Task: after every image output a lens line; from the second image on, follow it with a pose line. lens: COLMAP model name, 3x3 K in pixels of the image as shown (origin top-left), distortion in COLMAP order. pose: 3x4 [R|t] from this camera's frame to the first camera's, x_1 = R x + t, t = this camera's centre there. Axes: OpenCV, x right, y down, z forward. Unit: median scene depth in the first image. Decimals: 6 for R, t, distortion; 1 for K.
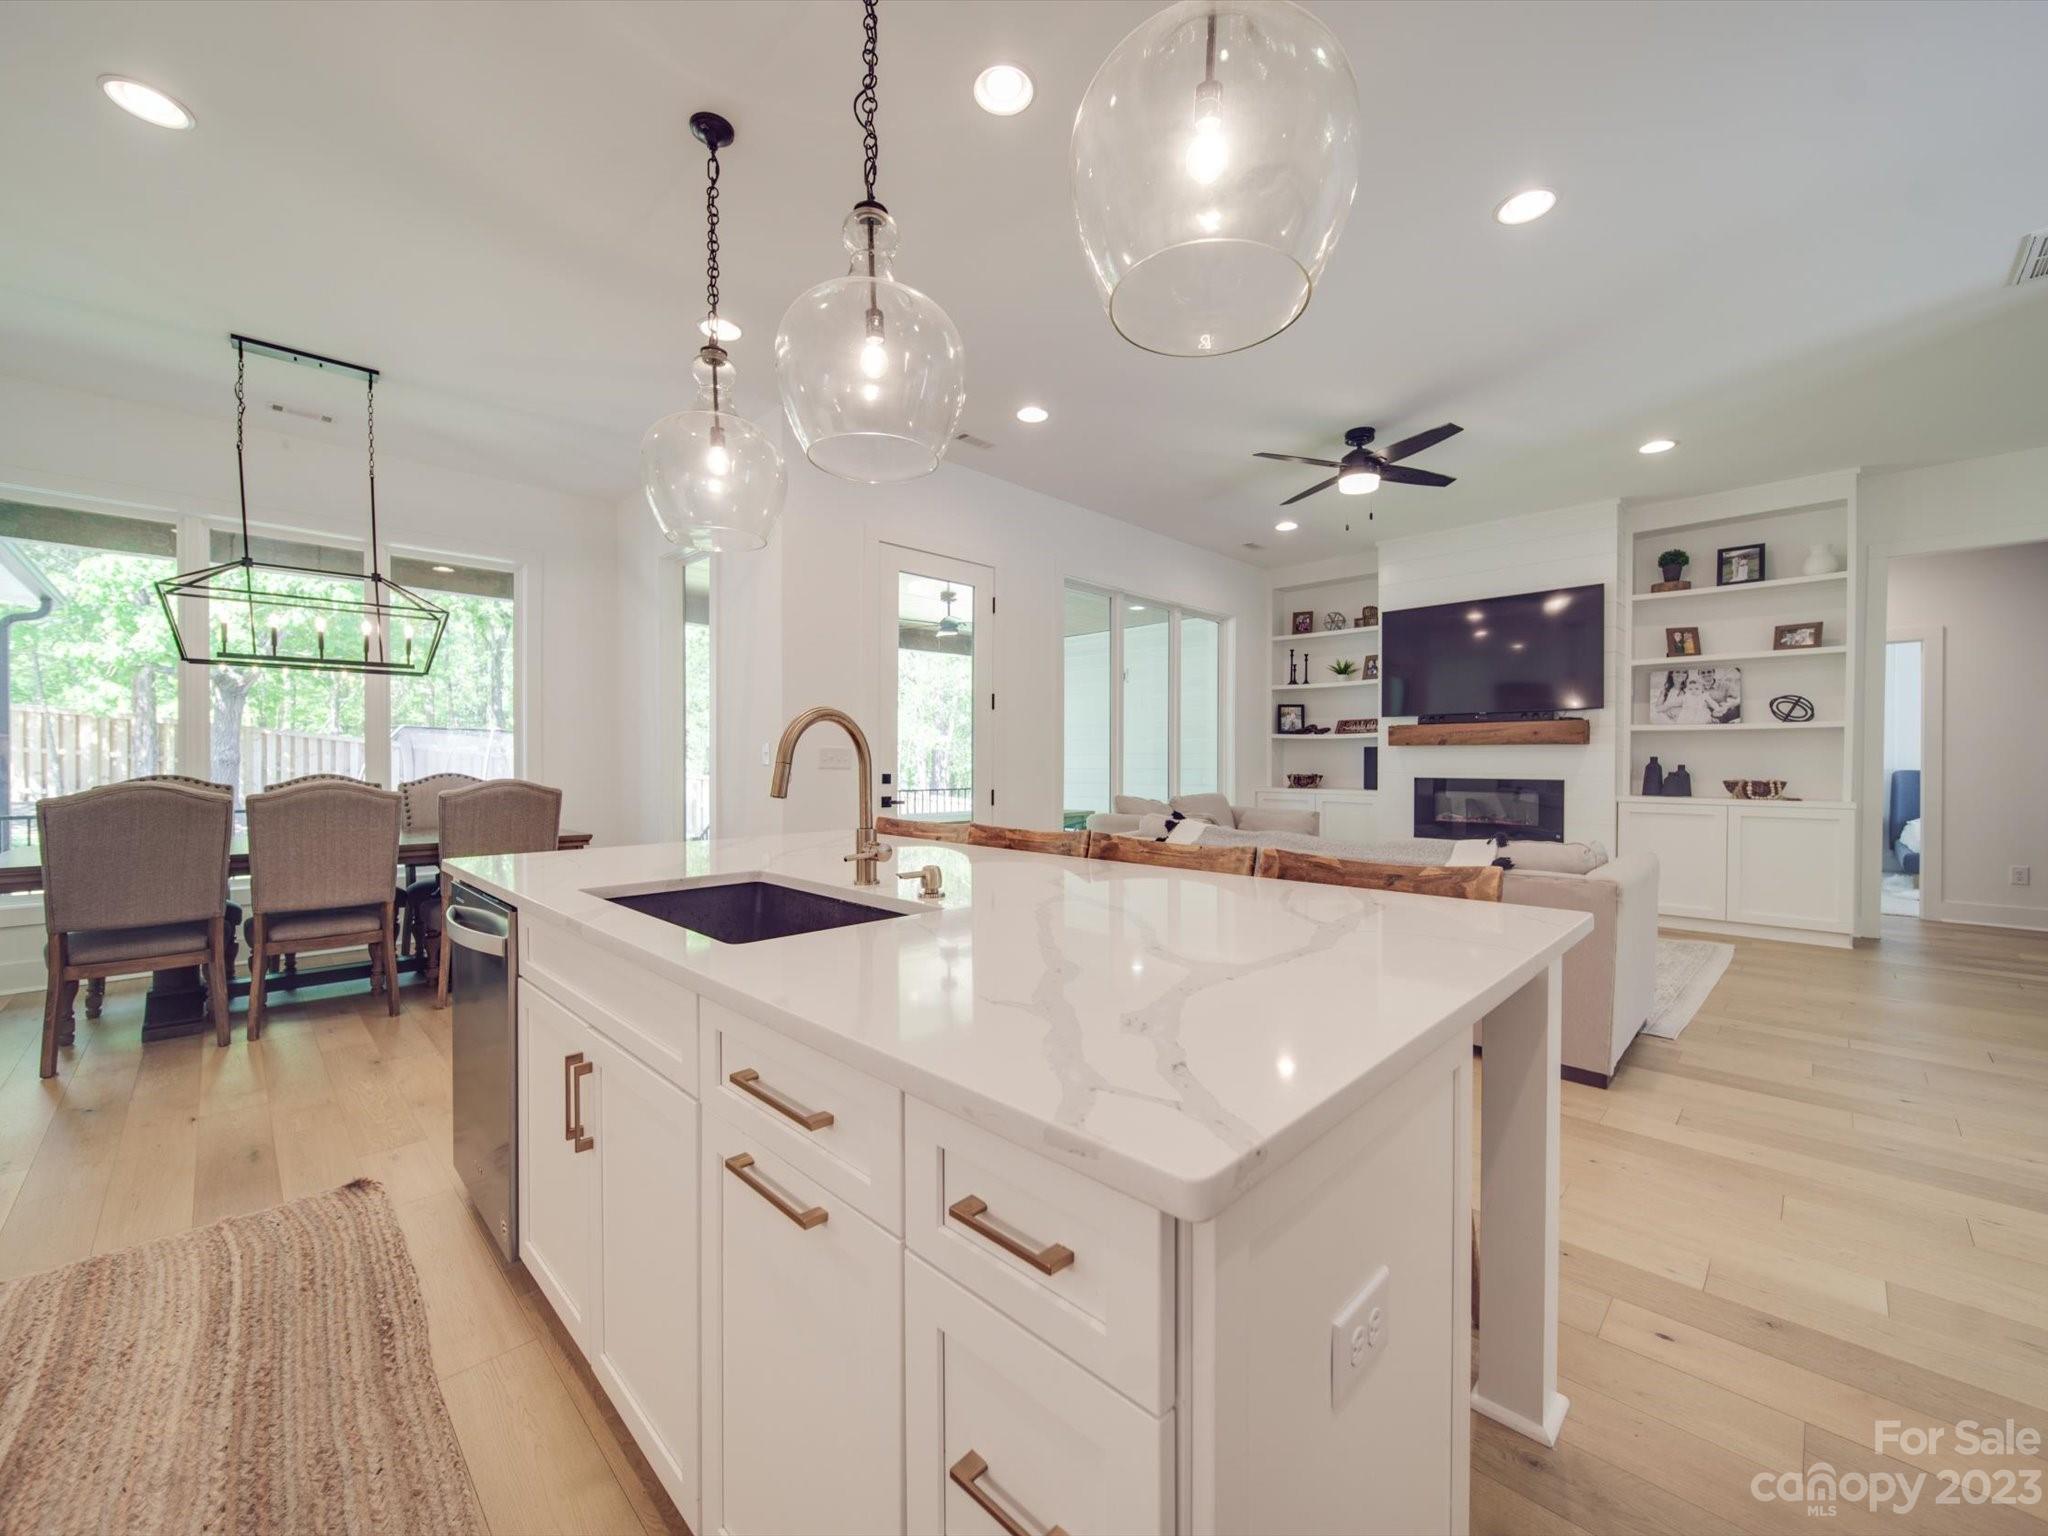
lens RADIAL K [[803.8, 0, 1030.4], [0, 803.8, 769.2], [0, 0, 1]] dist [0.001556, -0.002317]
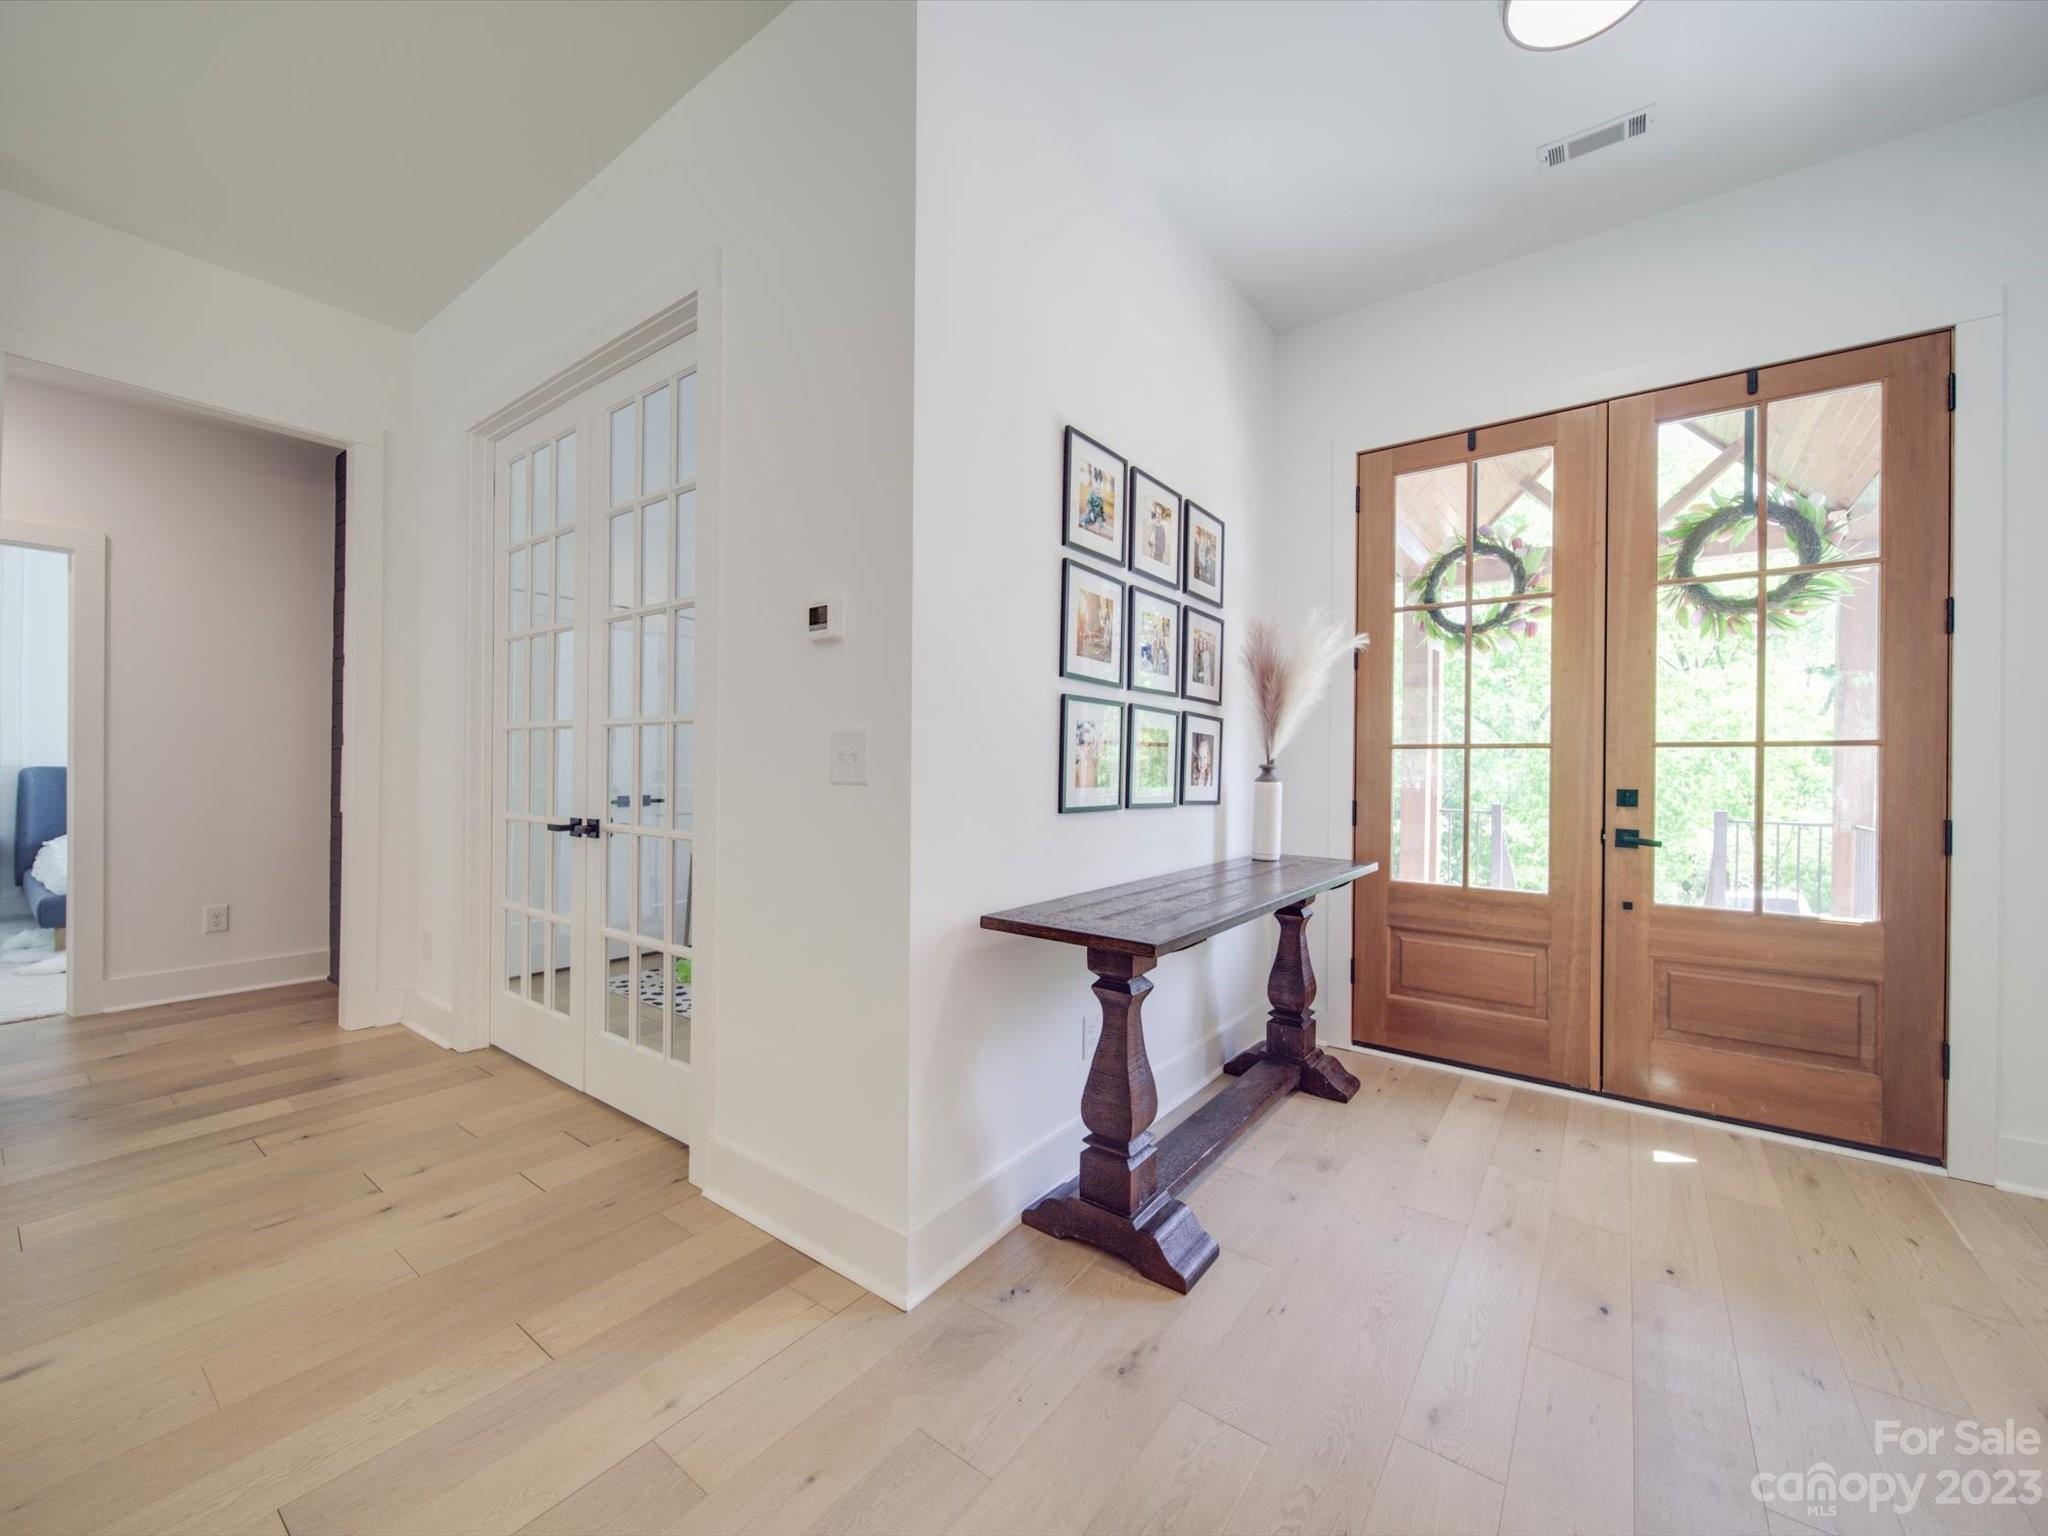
lens RADIAL K [[803.8, 0, 1030.4], [0, 803.8, 769.2], [0, 0, 1]] dist [0.001556, -0.002317]
pose [[-0.148242, -0.007382, 0.988924, 0.430490], [-0.000556, 0.999973, 0.007381, -0.002819], [-0.988951, 0.000544, -0.148242, 0.396467]]
